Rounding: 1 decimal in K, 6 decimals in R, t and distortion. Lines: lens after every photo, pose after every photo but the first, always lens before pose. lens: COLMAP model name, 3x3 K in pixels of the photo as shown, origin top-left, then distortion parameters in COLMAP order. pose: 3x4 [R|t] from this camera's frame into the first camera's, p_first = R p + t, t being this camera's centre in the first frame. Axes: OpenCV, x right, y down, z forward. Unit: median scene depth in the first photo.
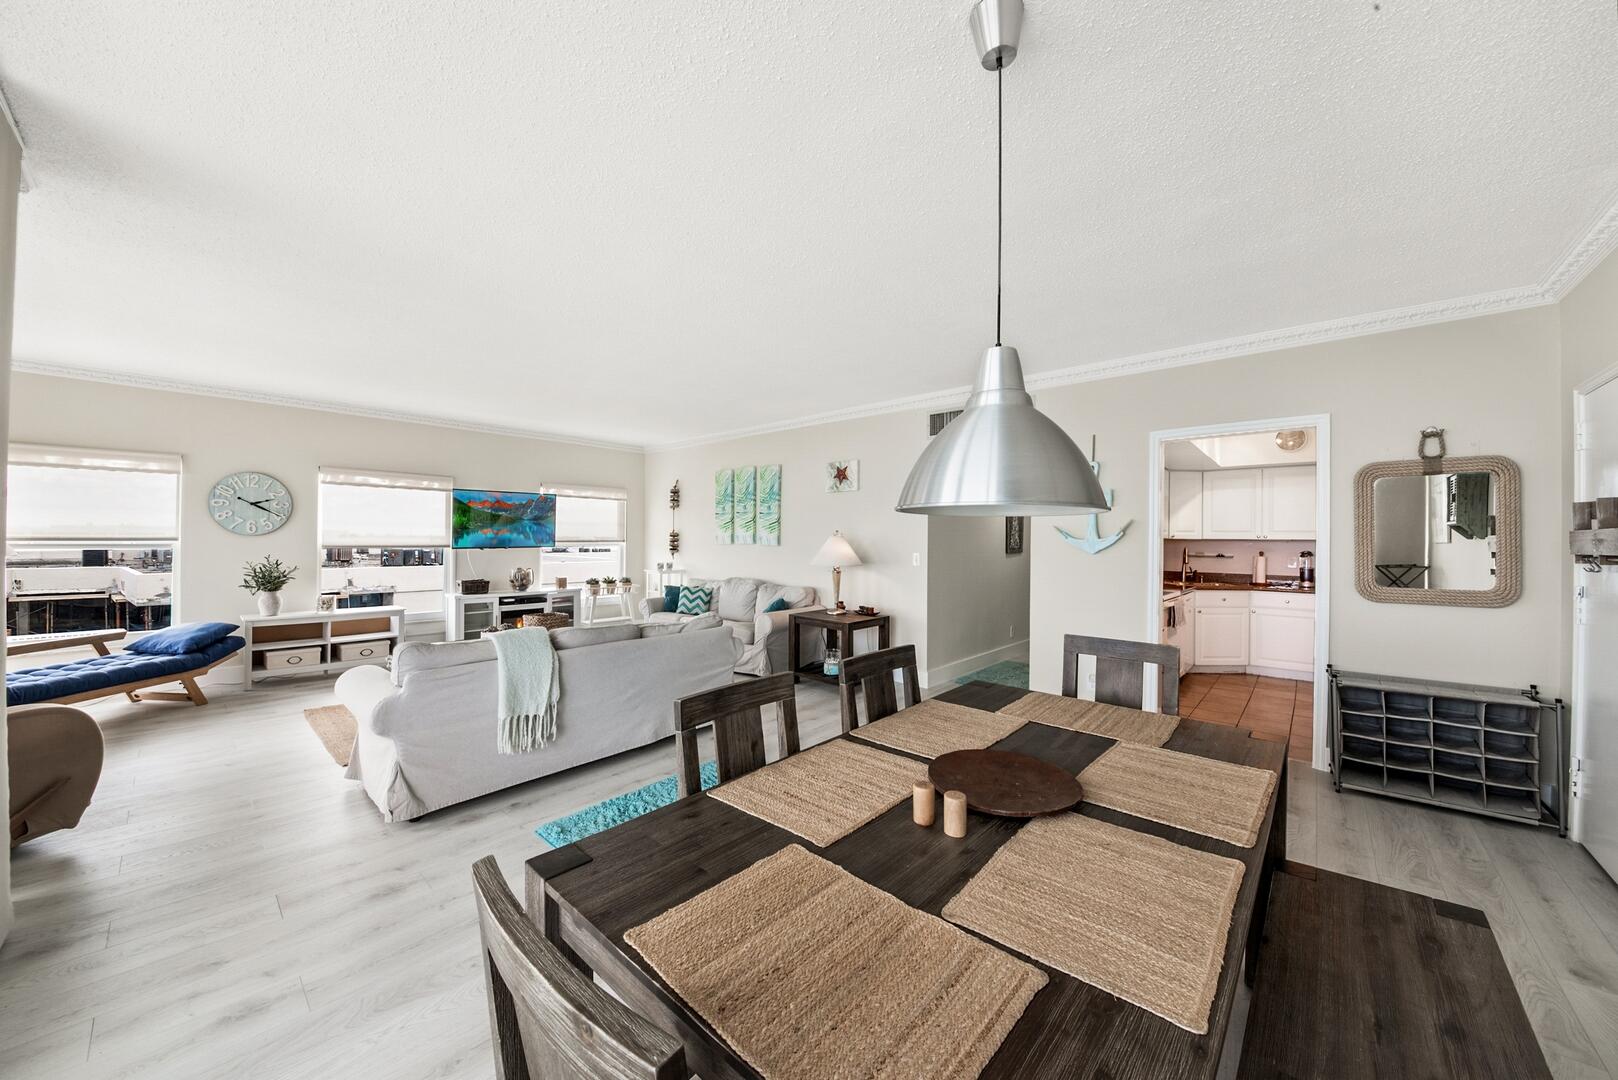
lens RADIAL K [[572.3, 0, 809.0], [0, 572.3, 540.0], [0, 0, 1]] dist [-0.000900, -0.000124]
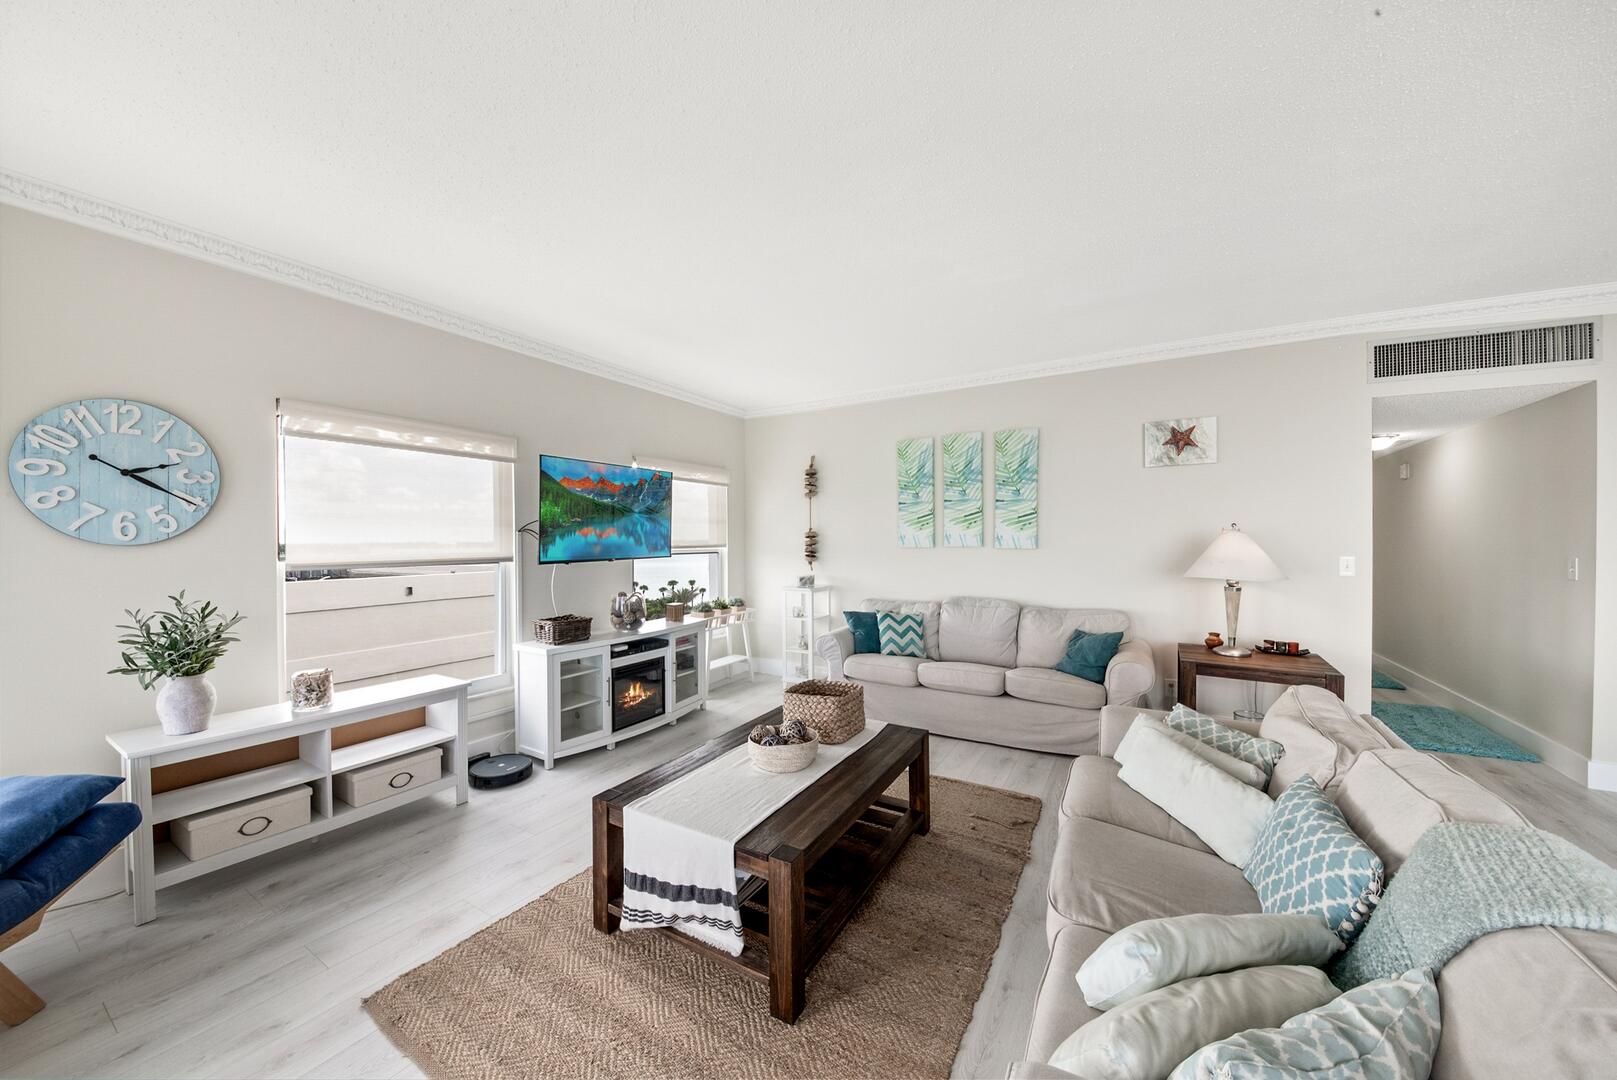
lens RADIAL K [[564.1, 0, 802.6], [0, 564.1, 549.2], [0, 0, 1]] dist [0.000158, -0.003223]
pose [[0.982842, -0.017372, 0.183630, -0.453456], [0.014471, 0.999749, 0.017128, -0.004577], [-0.183881, -0.014177, 0.982846, 0.403467]]
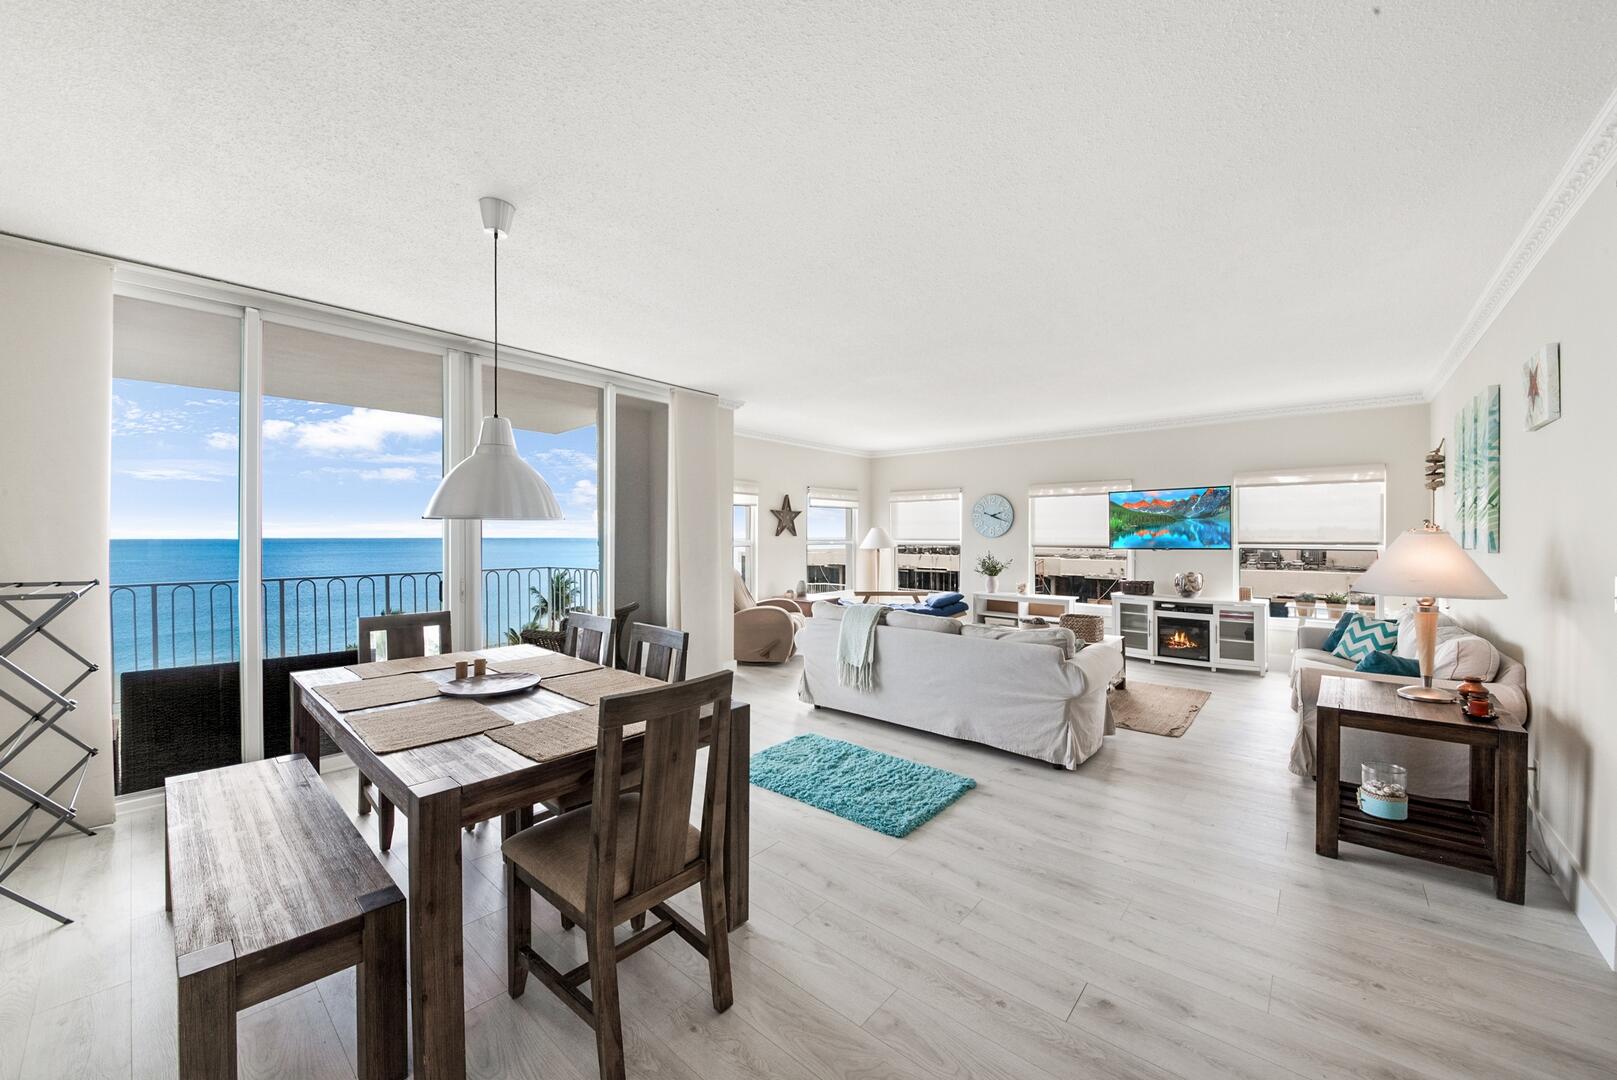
lens RADIAL K [[605.3, 0, 808.5], [0, 605.3, 540.0], [0, 0, 1]] dist [0.000206, 0.000011]
pose [[-0.005264, -0.001834, -0.999984, 0.468381], [-0.005362, 0.999984, -0.001805, 0.003507], [0.999972, 0.005353, -0.005274, 0.432129]]
